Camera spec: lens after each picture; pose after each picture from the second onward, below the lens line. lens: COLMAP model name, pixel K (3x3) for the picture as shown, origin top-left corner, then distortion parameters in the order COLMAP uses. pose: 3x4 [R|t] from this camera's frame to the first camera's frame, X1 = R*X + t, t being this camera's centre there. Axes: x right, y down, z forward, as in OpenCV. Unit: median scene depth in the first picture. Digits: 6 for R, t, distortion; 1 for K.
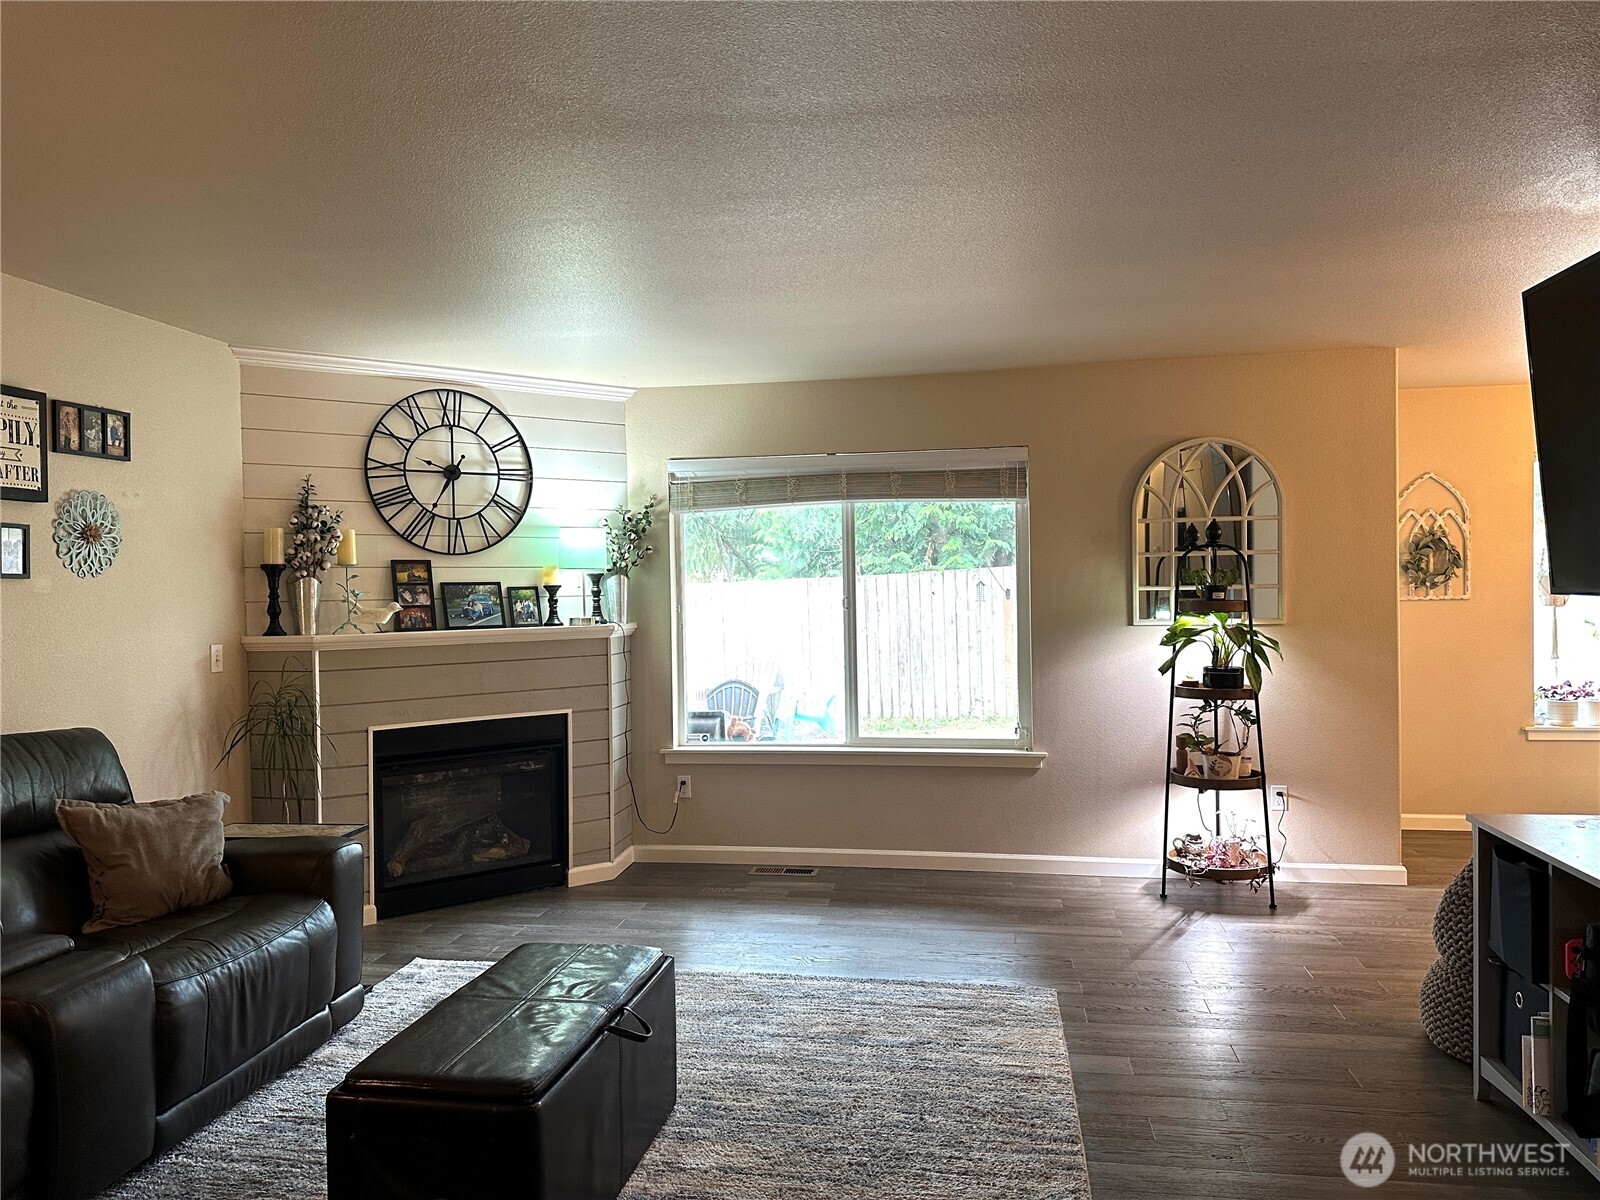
lens RADIAL K [[1141.7, 0, 800.0], [0, 1141.7, 600.0], [0, 0, 1]] dist [0.063521, -0.086683]
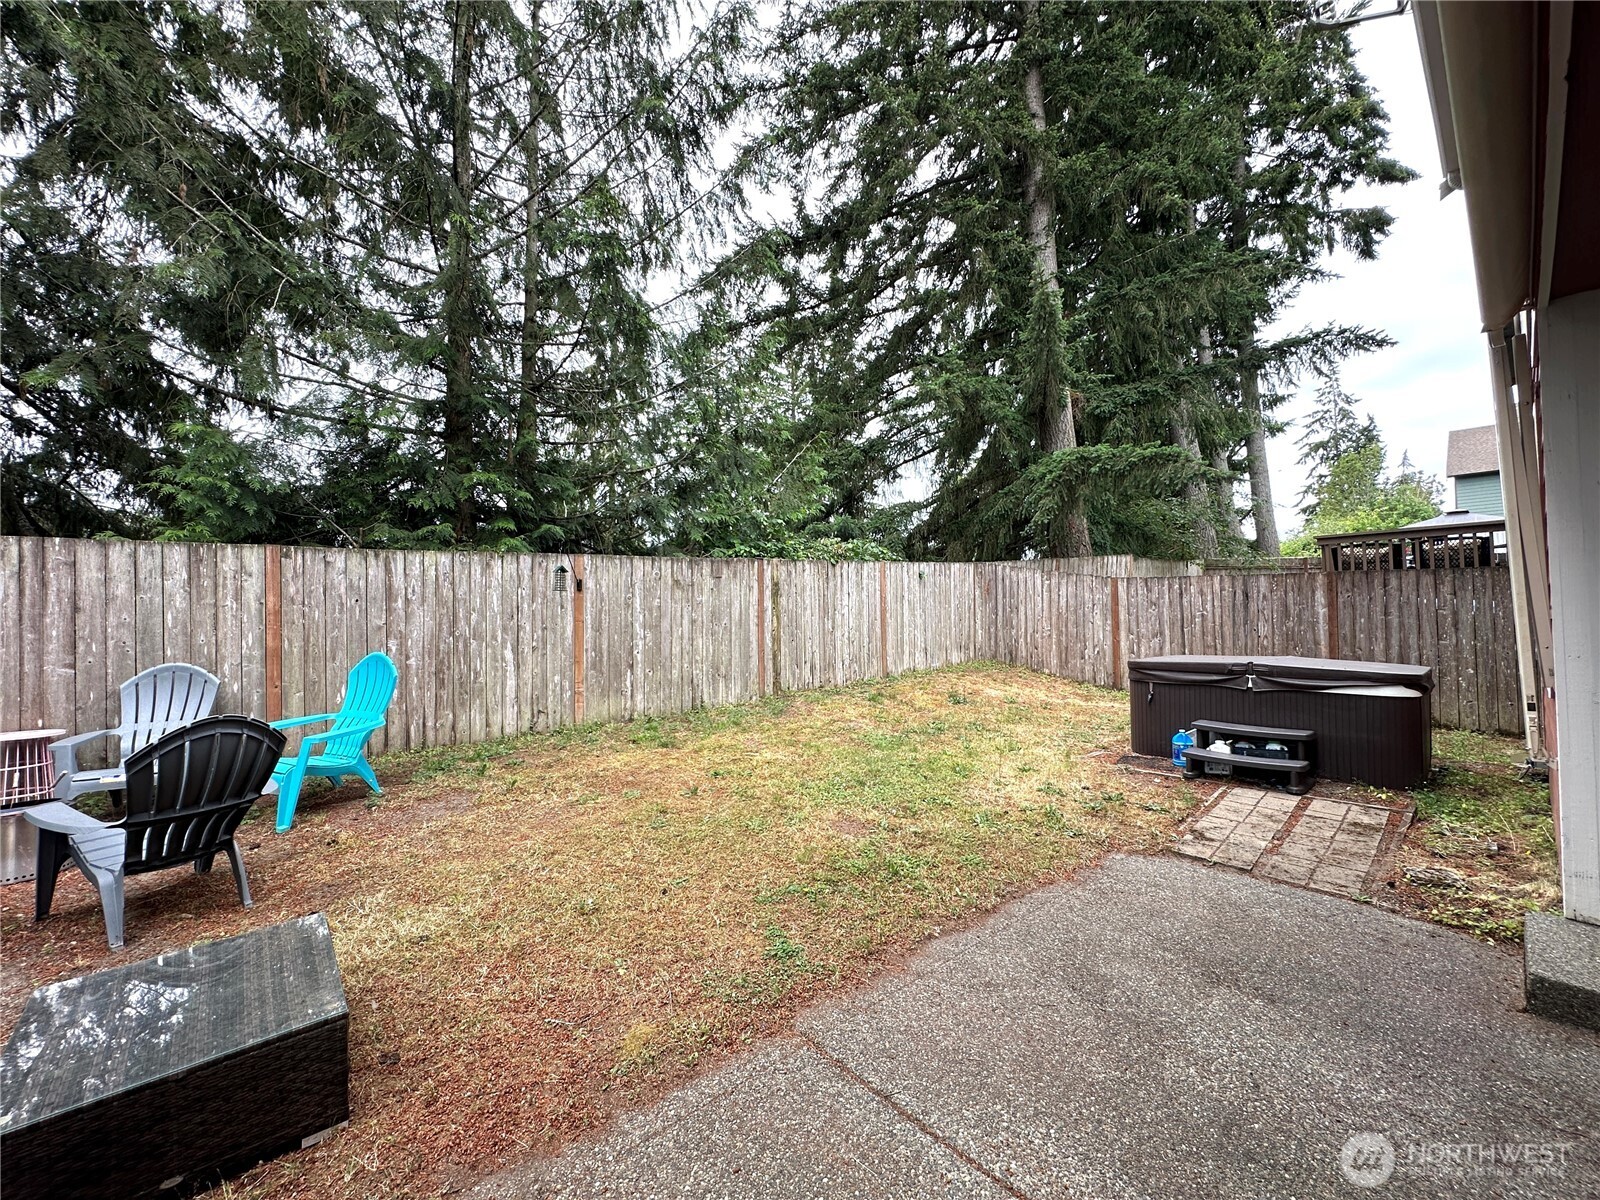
lens RADIAL K [[637.5, 0, 796.6], [0, 637.5, 599.5], [0, 0, 1]] dist [0.000002, 0.000523]
pose [[0.634422, 0.039688, 0.771968, -0.087602], [0.005175, 0.998441, -0.055584, 0.033113], [-0.772970, 0.039259, 0.633227, 0.557898]]
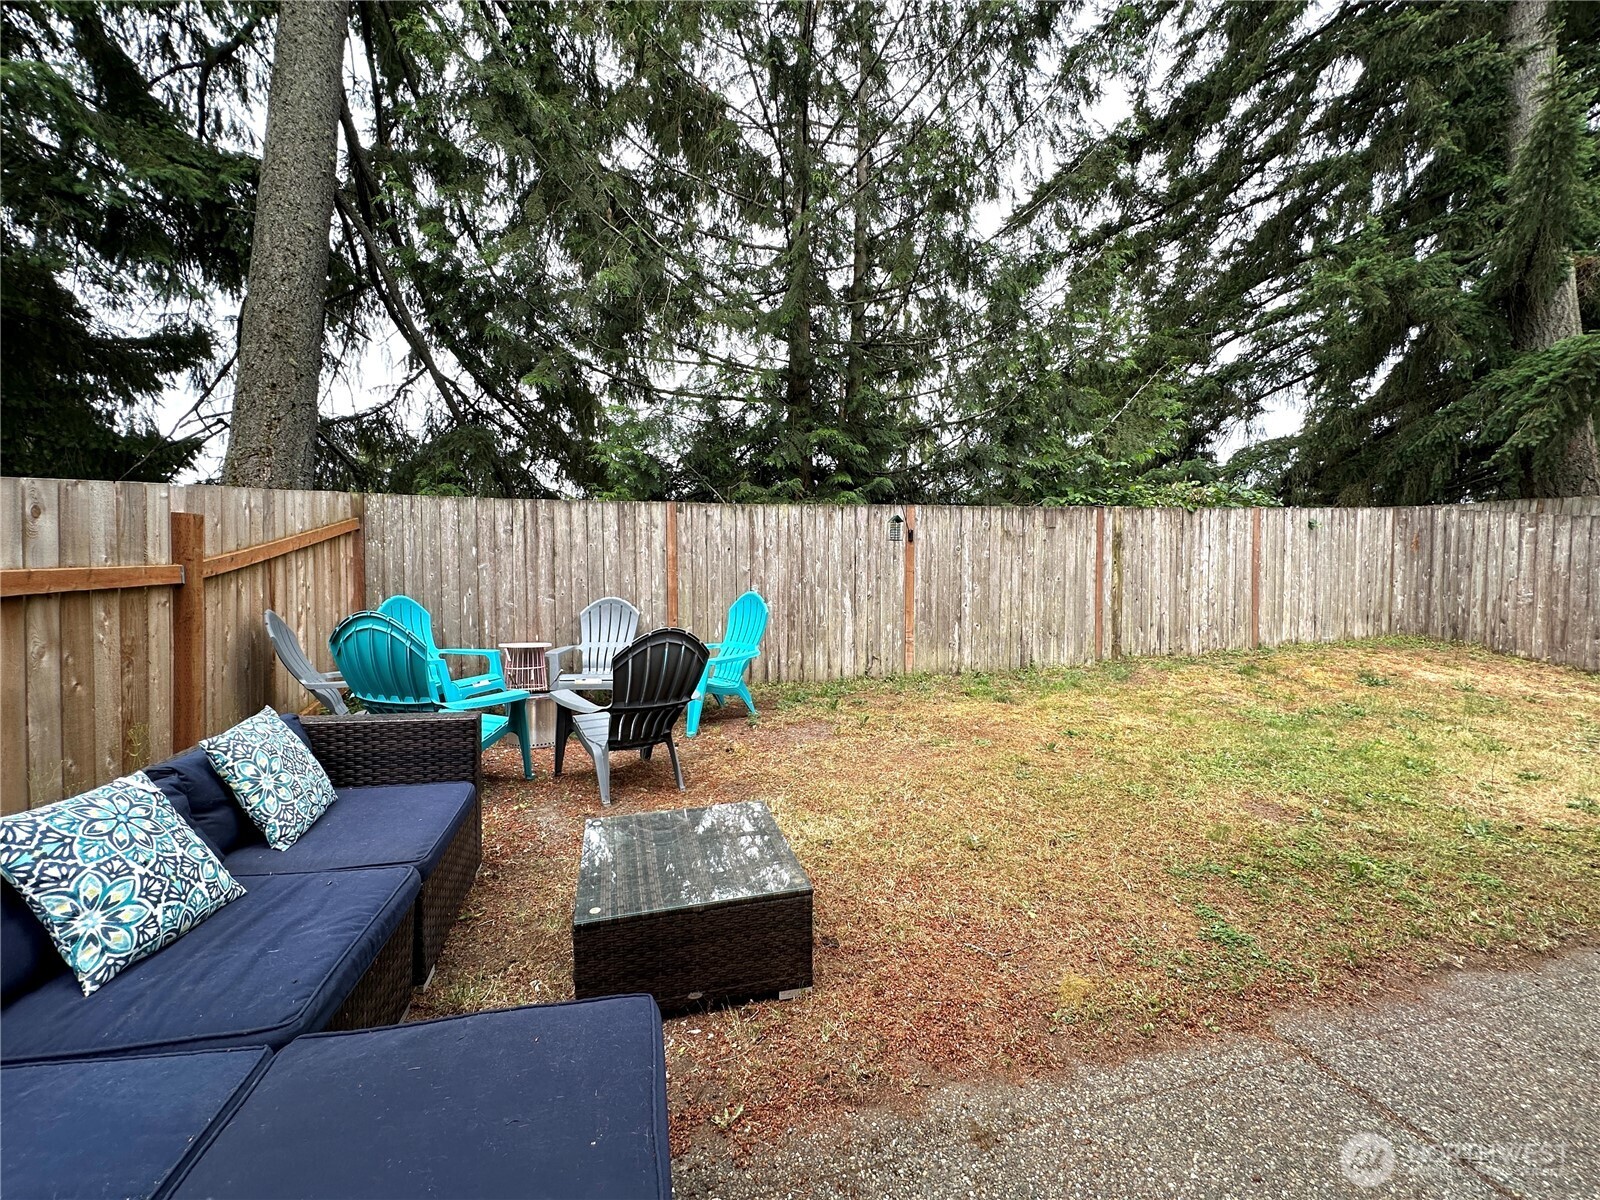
lens RADIAL K [[638.2, 0, 800.0], [0, 638.2, 600.0], [0, 0, 1]] dist [-0.003967, 0.000580]
pose [[0.901367, 0.019886, 0.432599, -0.104772], [-0.021717, 0.999764, -0.000708, 0.045575], [-0.432510, -0.008756, 0.901586, 0.588399]]
